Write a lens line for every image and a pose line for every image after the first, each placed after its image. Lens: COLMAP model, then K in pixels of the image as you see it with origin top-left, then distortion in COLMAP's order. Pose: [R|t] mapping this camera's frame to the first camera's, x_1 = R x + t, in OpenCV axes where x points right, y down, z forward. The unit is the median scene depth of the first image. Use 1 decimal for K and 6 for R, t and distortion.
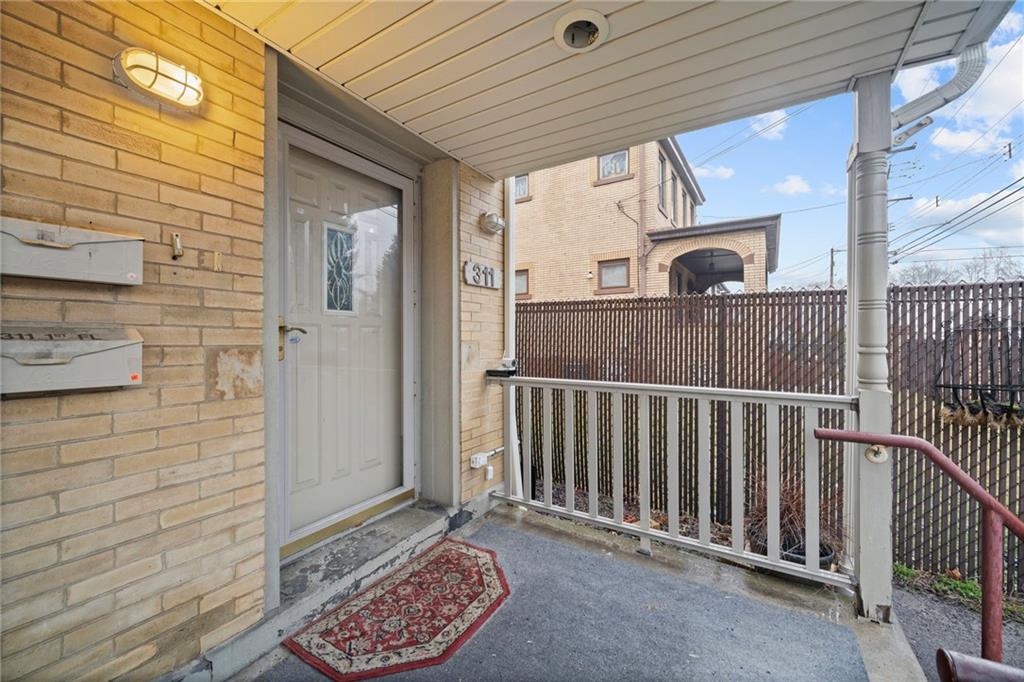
lens RADIAL K [[412.1, 0, 507.7], [0, 412.1, 339.5], [0, 0, 1]] dist [-0.000780, -0.000178]
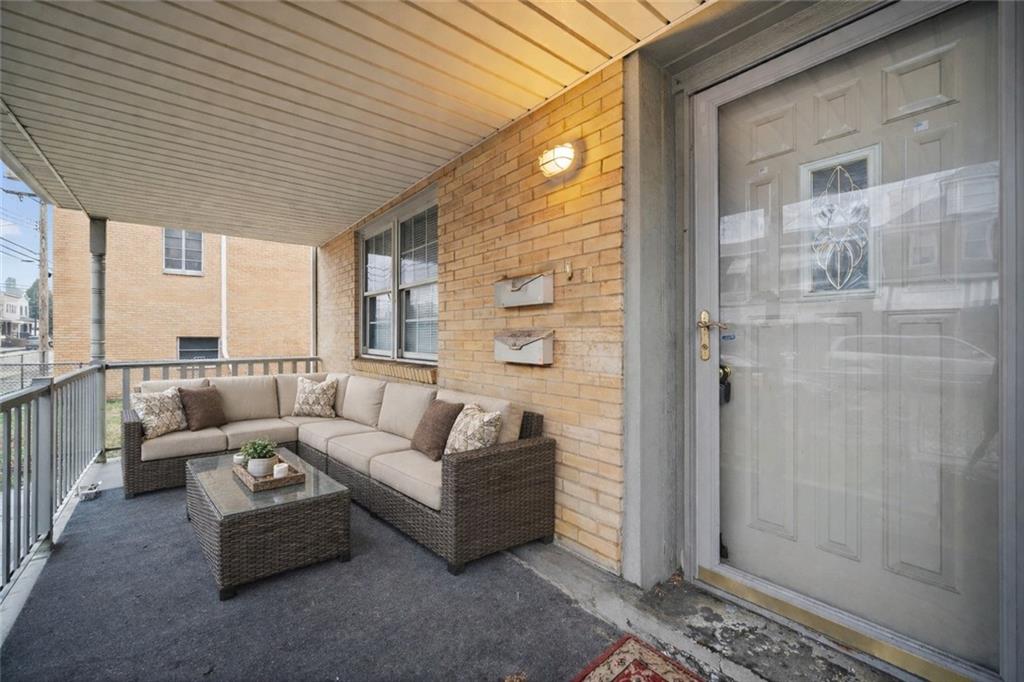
lens RADIAL K [[412.1, 0, 507.7], [0, 412.1, 339.5], [0, 0, 1]] dist [-0.000780, -0.000178]
pose [[-0.323293, 0.006265, -0.946278, 0.526739], [0.002177, 0.999980, 0.005876, 0.001125], [0.946296, -0.000161, -0.323300, 1.080558]]
